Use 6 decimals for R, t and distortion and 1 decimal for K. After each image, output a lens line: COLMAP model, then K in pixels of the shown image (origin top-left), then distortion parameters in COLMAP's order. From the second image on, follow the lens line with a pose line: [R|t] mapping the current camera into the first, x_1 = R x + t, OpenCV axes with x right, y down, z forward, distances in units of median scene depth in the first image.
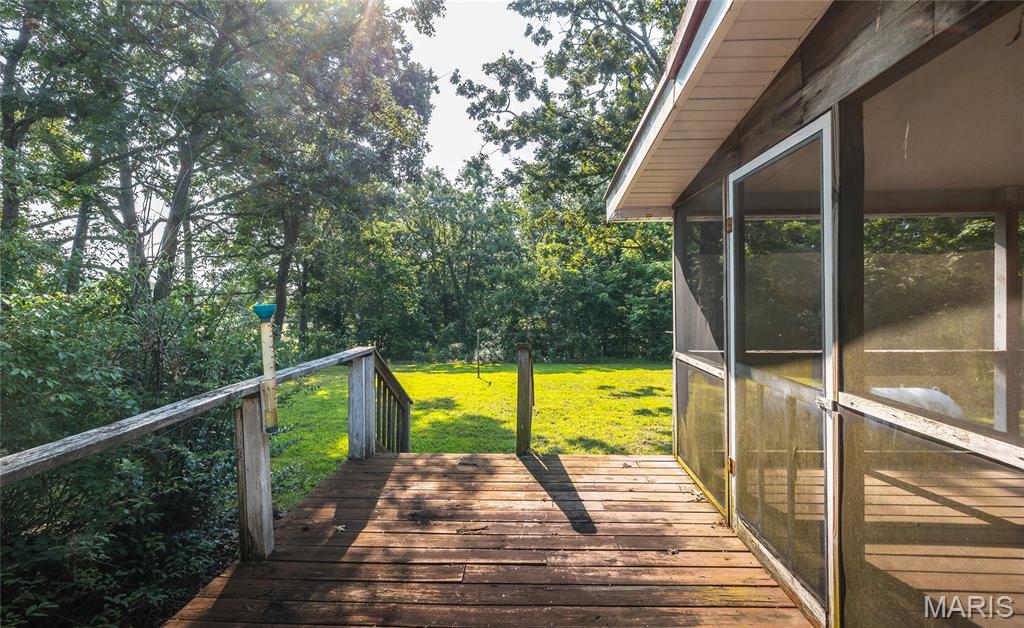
lens RADIAL K [[444.7, 0, 505.1], [0, 444.7, 308.3], [0, 0, 1]] dist [0.010601, 0.000242]
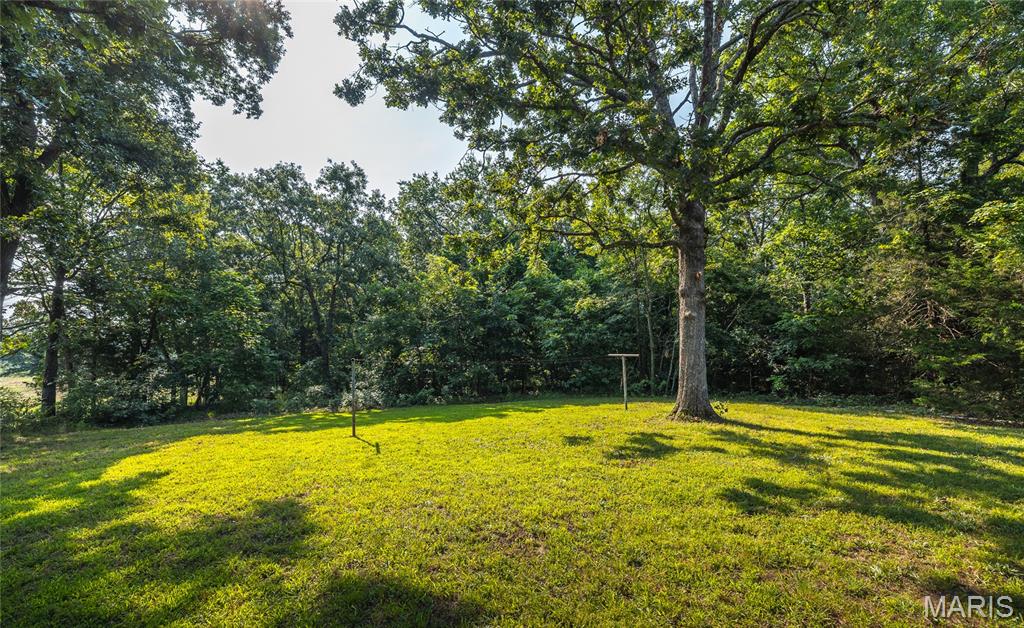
lens RADIAL K [[444.7, 0, 509.4], [0, 444.7, 315.9], [0, 0, 1]] dist [0.010601, 0.000242]
pose [[0.956283, -0.000059, 0.292441, -0.018373], [0.020892, 0.997459, -0.068116, 0.020493], [-0.291694, 0.071248, 0.953854, 0.185087]]
